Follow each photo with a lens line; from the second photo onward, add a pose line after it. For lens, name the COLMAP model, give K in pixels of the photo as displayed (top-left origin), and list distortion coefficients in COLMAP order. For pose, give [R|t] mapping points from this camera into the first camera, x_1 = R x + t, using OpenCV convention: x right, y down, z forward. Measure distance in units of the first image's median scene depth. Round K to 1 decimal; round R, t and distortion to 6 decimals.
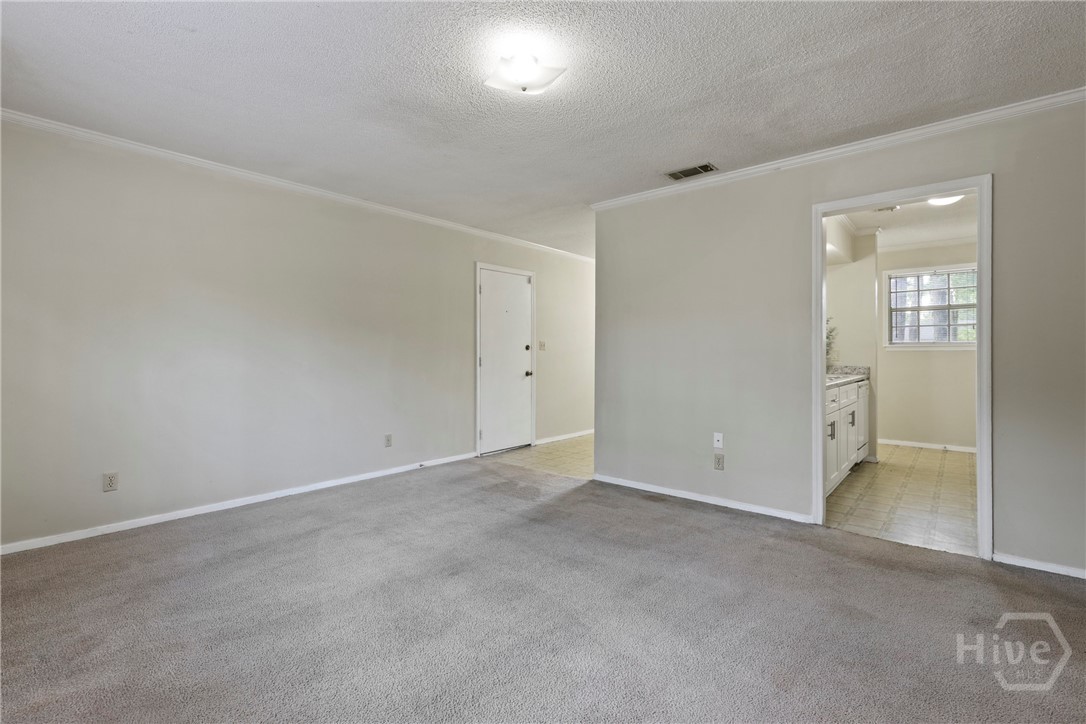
lens RADIAL K [[488.9, 0, 542.6], [0, 488.9, 347.0], [0, 0, 1]] dist [0.000233, -0.000306]
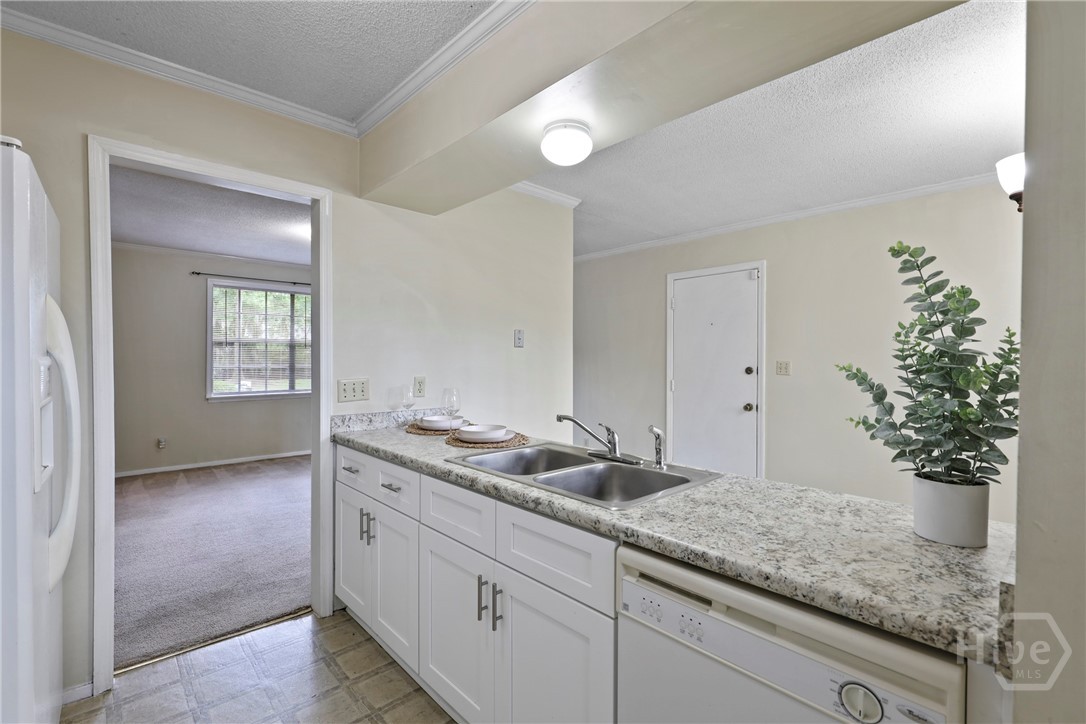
lens RADIAL K [[488.9, 0, 538.4], [0, 488.9, 362.7], [0, 0, 1]] dist [0.000233, -0.000306]
pose [[-0.106838, 0.004250, -0.994267, 0.938708], [0.013230, 0.999908, 0.002852, -0.012382], [0.994188, -0.012849, -0.106884, 0.963186]]
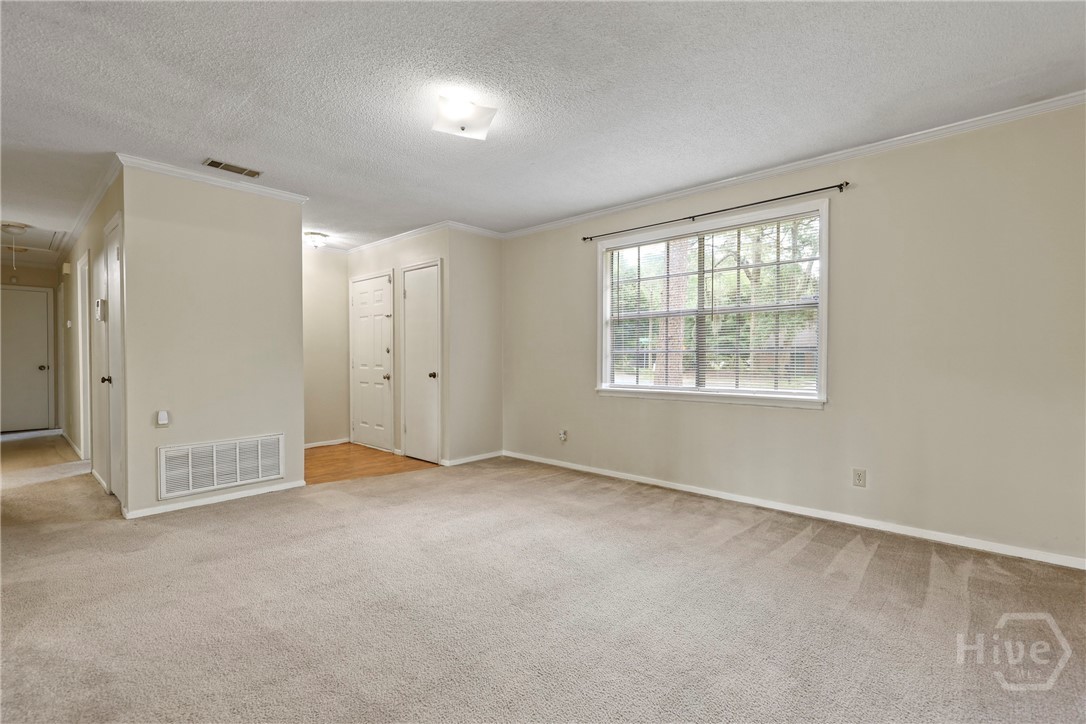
lens RADIAL K [[488.9, 0, 542.7], [0, 488.9, 364.6], [0, 0, 1]] dist [0.000233, -0.000306]
pose [[-0.999572, -0.004212, 0.028957, -0.123268], [-0.004109, 0.999985, 0.003630, 0.015477], [-0.028972, 0.003510, -0.999574, 1.002196]]
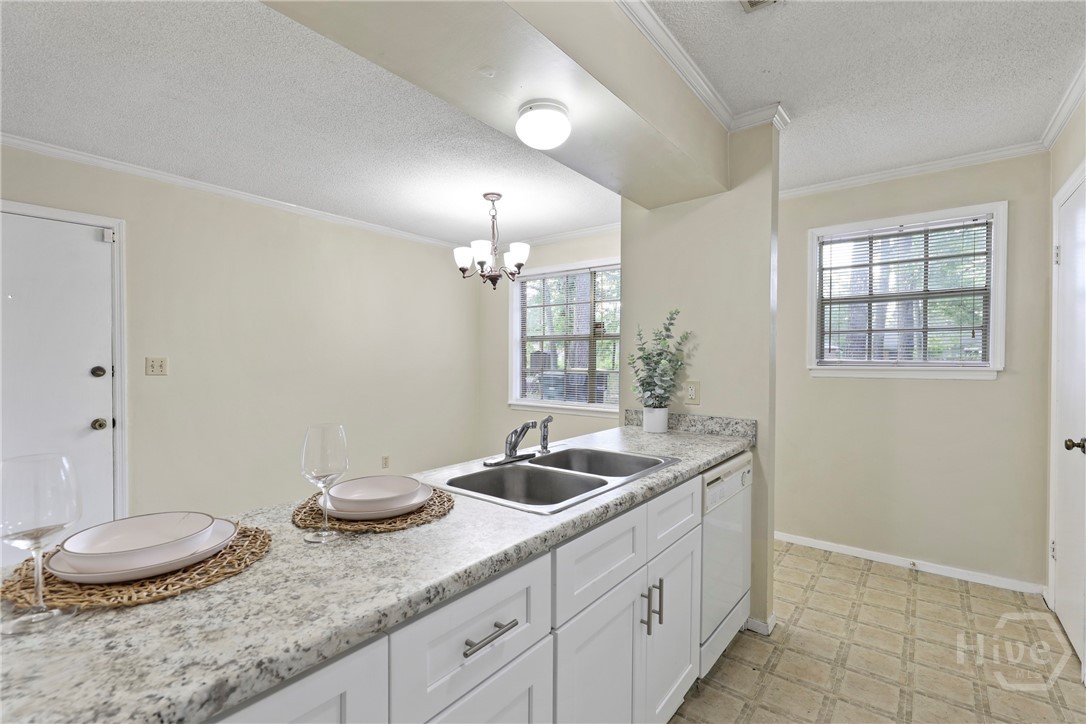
lens RADIAL K [[488.9, 0, 542.0], [0, 488.9, 362.4], [0, 0, 1]] dist [0.000233, -0.000306]
pose [[0.999013, 0.001211, 0.044401, 0.495349], [-0.002125, 0.999787, 0.020523, -0.024059], [-0.044367, -0.020597, 0.998803, 0.615308]]
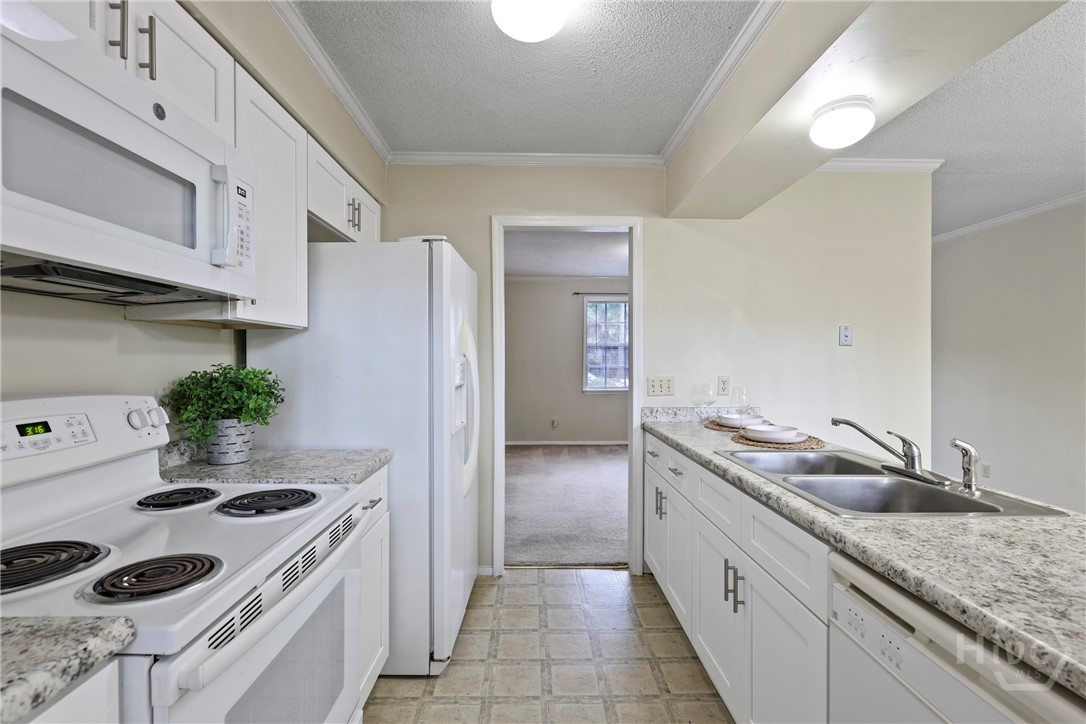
lens RADIAL K [[488.9, 0, 540.6], [0, 488.9, 363.2], [0, 0, 1]] dist [0.000233, -0.000306]
pose [[-0.741724, 0.000486, -0.670705, 0.968784], [0.007790, 0.999939, -0.007891, -0.004922], [0.670660, -0.011077, -0.741682, 1.164265]]
